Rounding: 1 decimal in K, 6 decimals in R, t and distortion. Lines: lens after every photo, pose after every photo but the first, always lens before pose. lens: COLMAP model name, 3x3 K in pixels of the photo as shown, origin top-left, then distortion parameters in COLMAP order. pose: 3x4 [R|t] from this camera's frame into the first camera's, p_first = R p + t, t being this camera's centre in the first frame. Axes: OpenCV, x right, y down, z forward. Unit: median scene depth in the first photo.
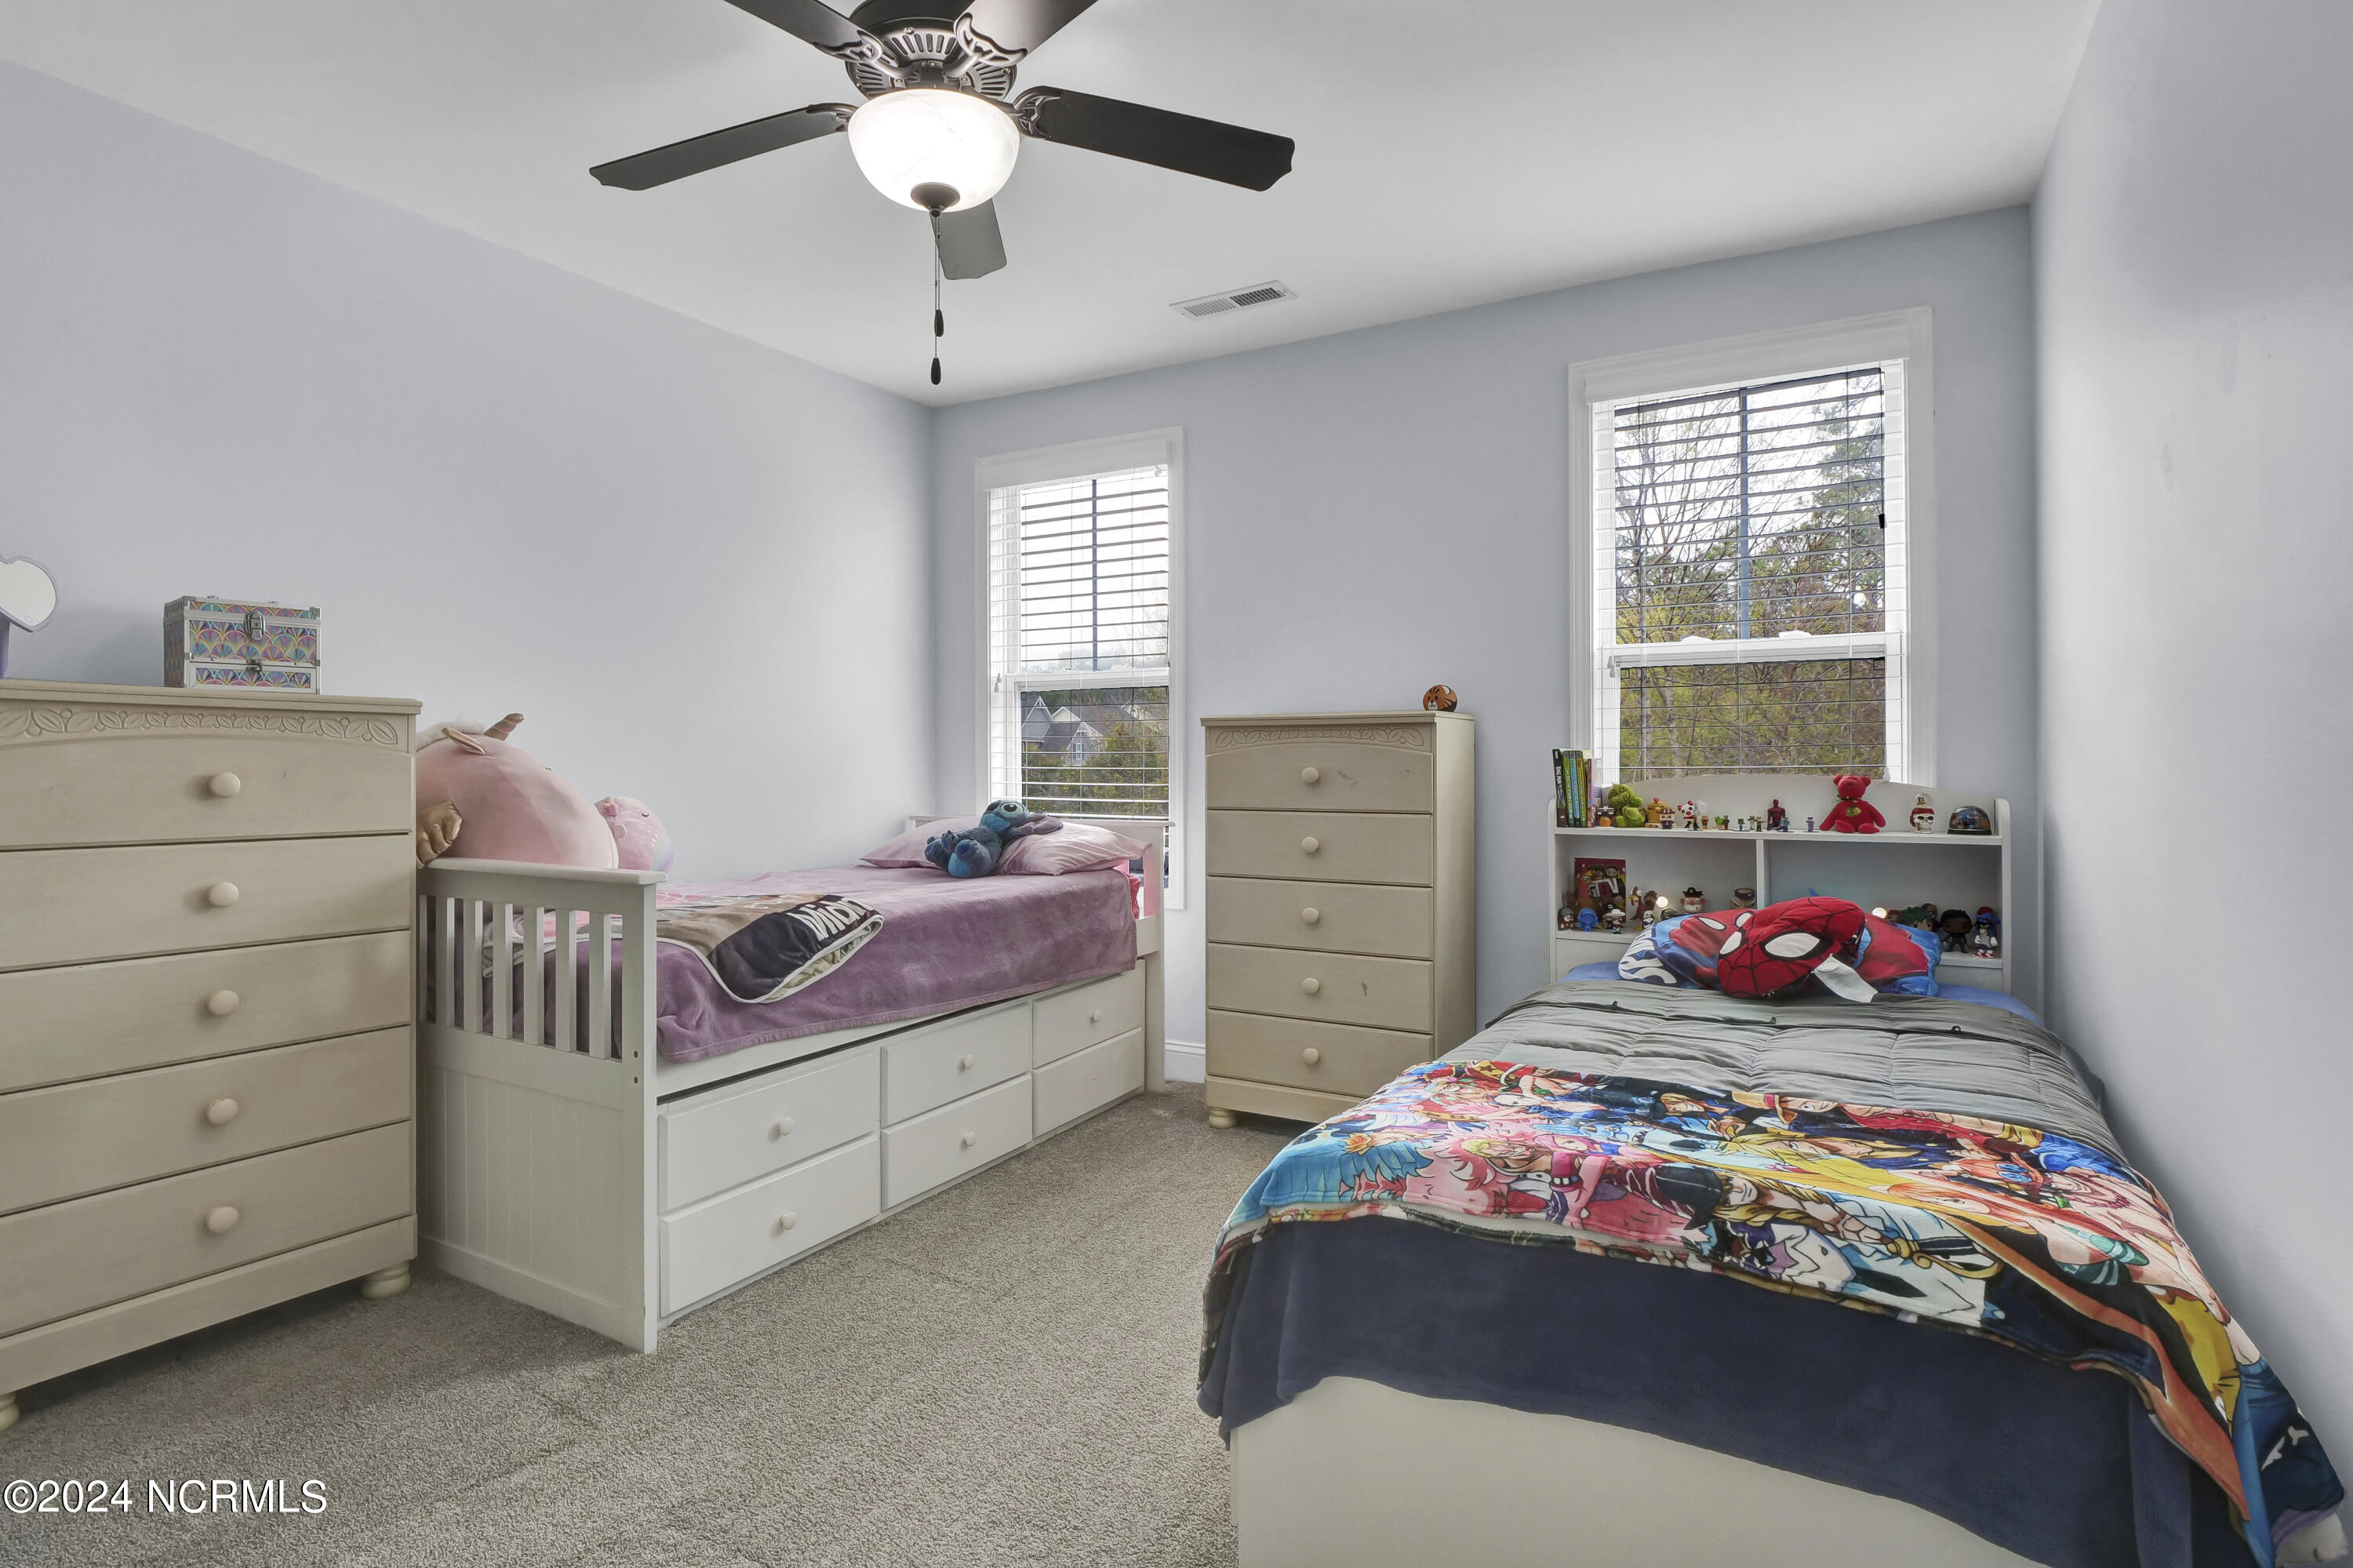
lens RADIAL K [[1220.8, 0, 1179.3], [0, 1220.8, 758.0], [0, 0, 1]] dist [-0.000377, 0.000201]
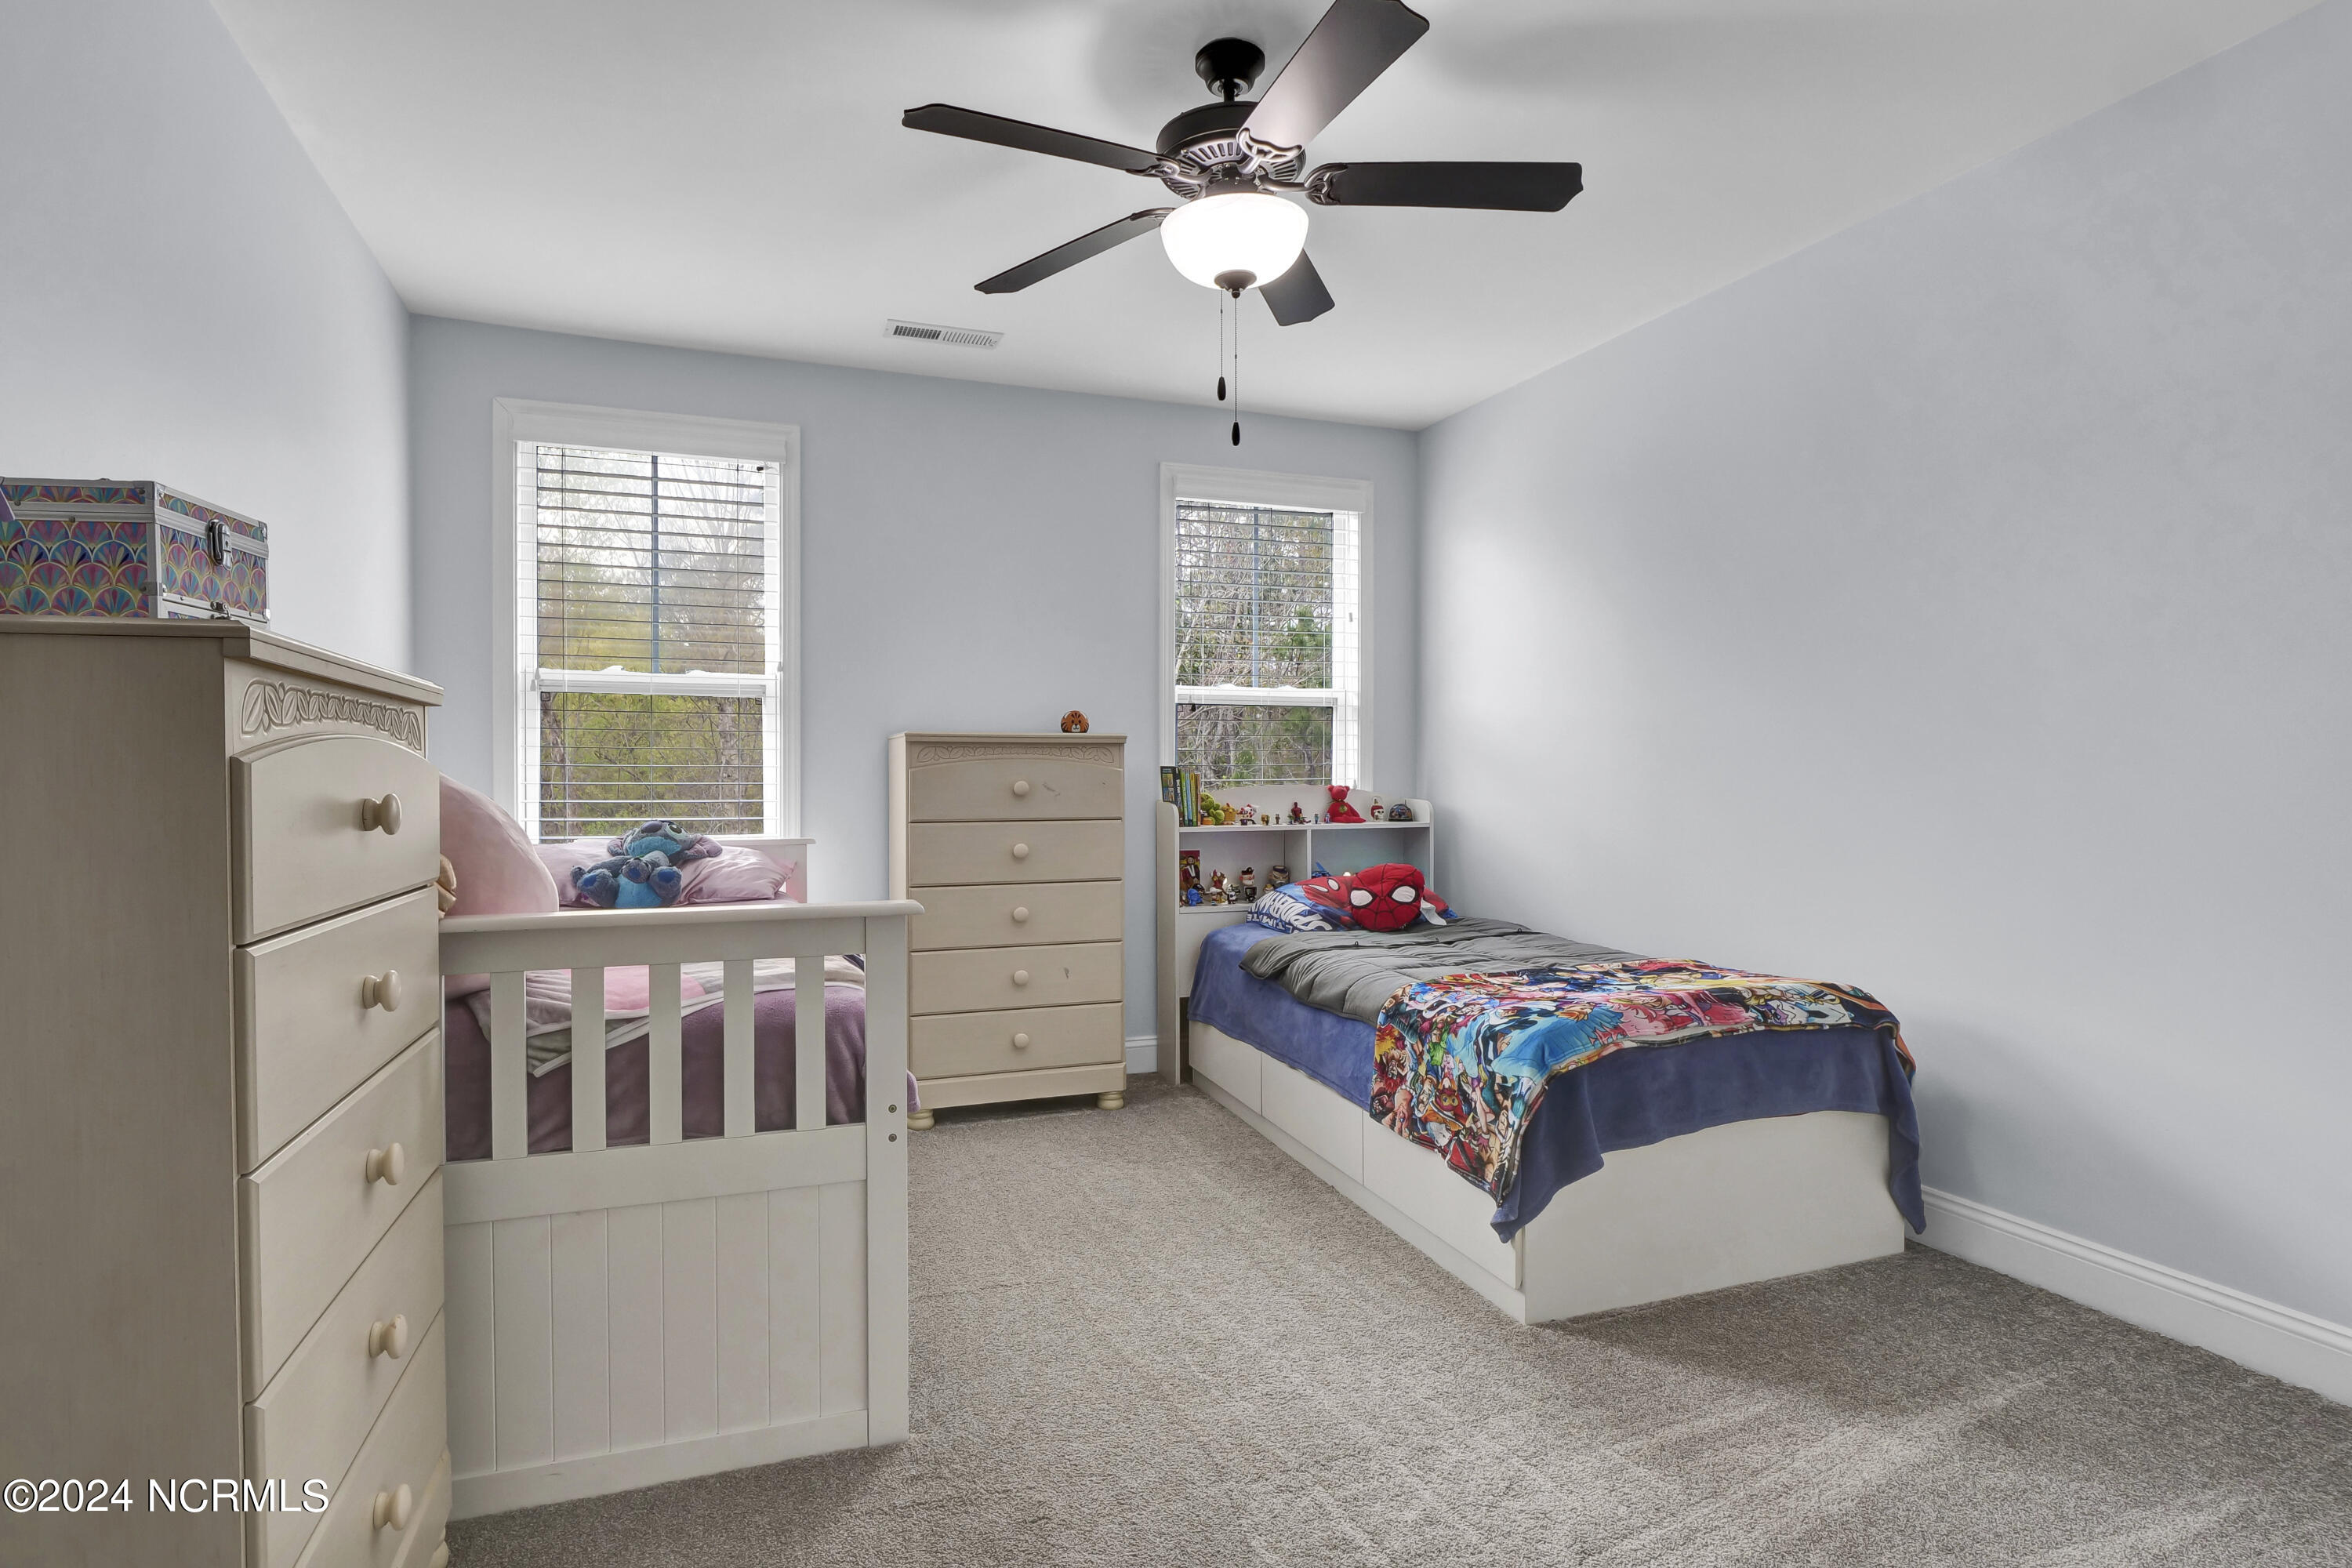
lens RADIAL K [[1199.6, 0, 1171.8], [0, 1199.6, 771.5], [0, 0, 1]] dist [-0.003687, -0.000405]
pose [[0.627874, 0.007532, 0.778278, -0.674768], [0.002835, 0.999924, -0.011964, 0.013894], [-0.778310, 0.009718, 0.627805, 0.222613]]
